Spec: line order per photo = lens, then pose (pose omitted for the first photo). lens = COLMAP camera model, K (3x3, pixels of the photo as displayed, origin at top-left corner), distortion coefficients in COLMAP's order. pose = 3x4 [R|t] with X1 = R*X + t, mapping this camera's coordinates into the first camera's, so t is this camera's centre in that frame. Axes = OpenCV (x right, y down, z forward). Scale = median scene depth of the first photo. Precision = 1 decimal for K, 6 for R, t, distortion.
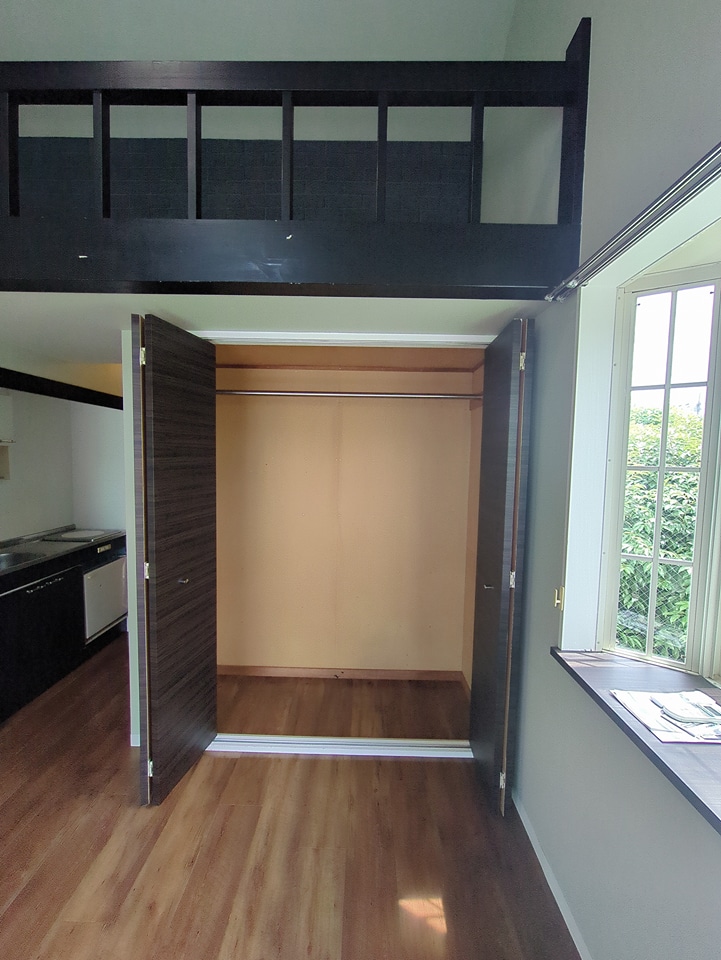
lens RADIAL K [[379.5, 0, 360.5], [0, 379.5, 480.0], [0, 0, 1]] dist [-0.010536, 0.003418]
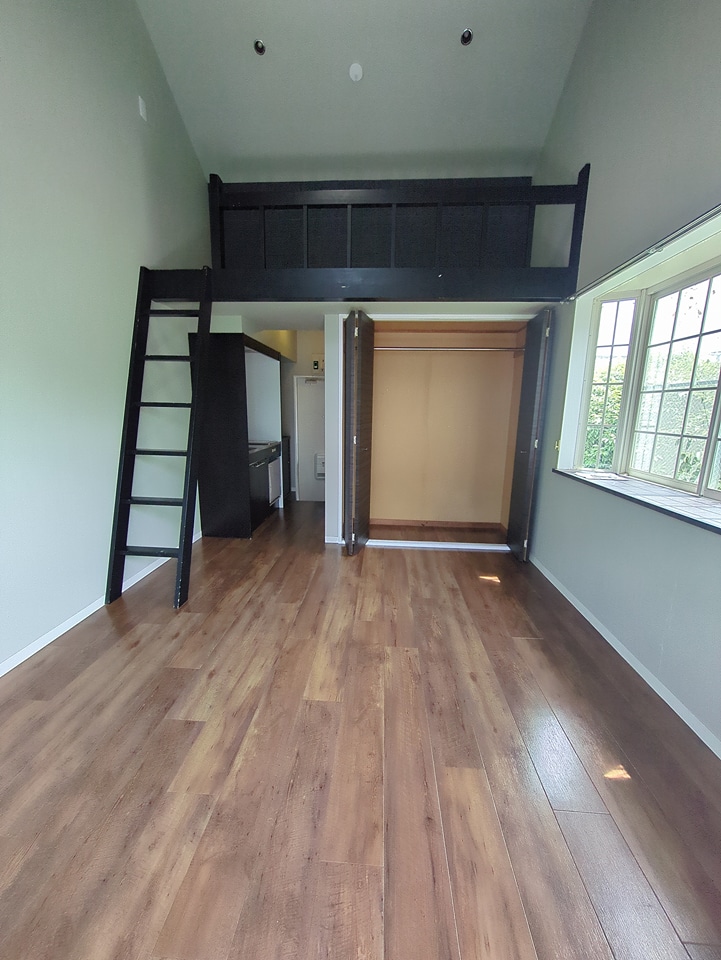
lens RADIAL K [[379.5, 0, 360.5], [0, 379.5, 480.0], [0, 0, 1]] dist [-0.010536, 0.003418]
pose [[0.998478, 0.008125, -0.054559, -0.427039], [-0.001298, 0.992280, 0.124011, 0.205561], [0.055145, -0.123752, 0.990780, -1.088452]]
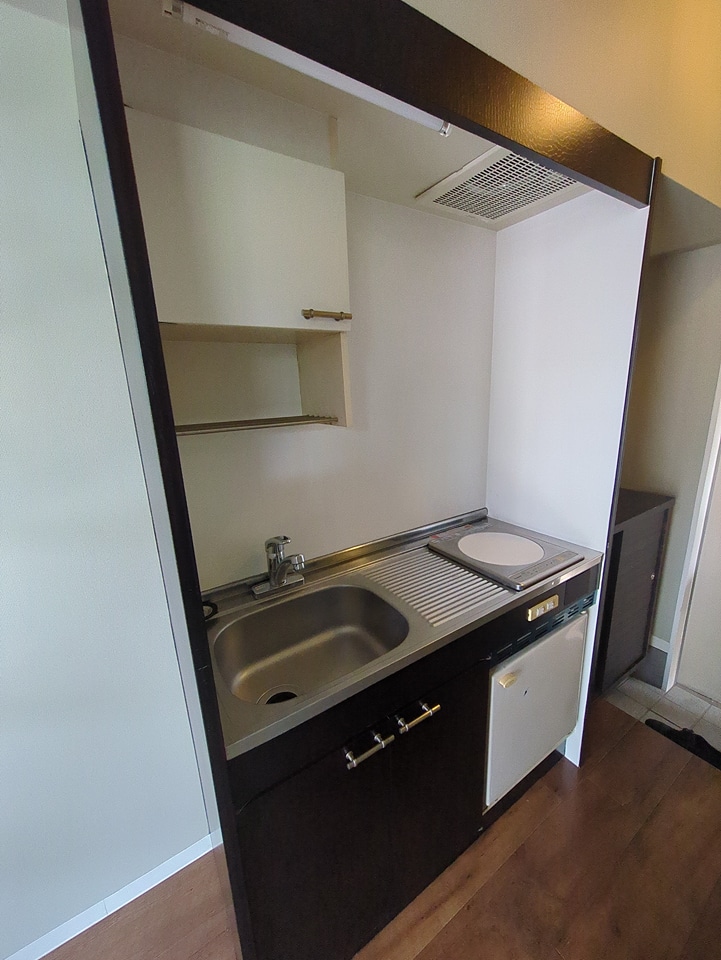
lens RADIAL K [[379.5, 0, 360.5], [0, 379.5, 480.0], [0, 0, 1]] dist [-0.010536, 0.003418]
pose [[0.549791, 0.160320, -0.819773, -0.926104], [-0.001659, 0.981616, 0.190858, -0.031833], [0.835301, -0.103572, 0.539949, 1.242954]]
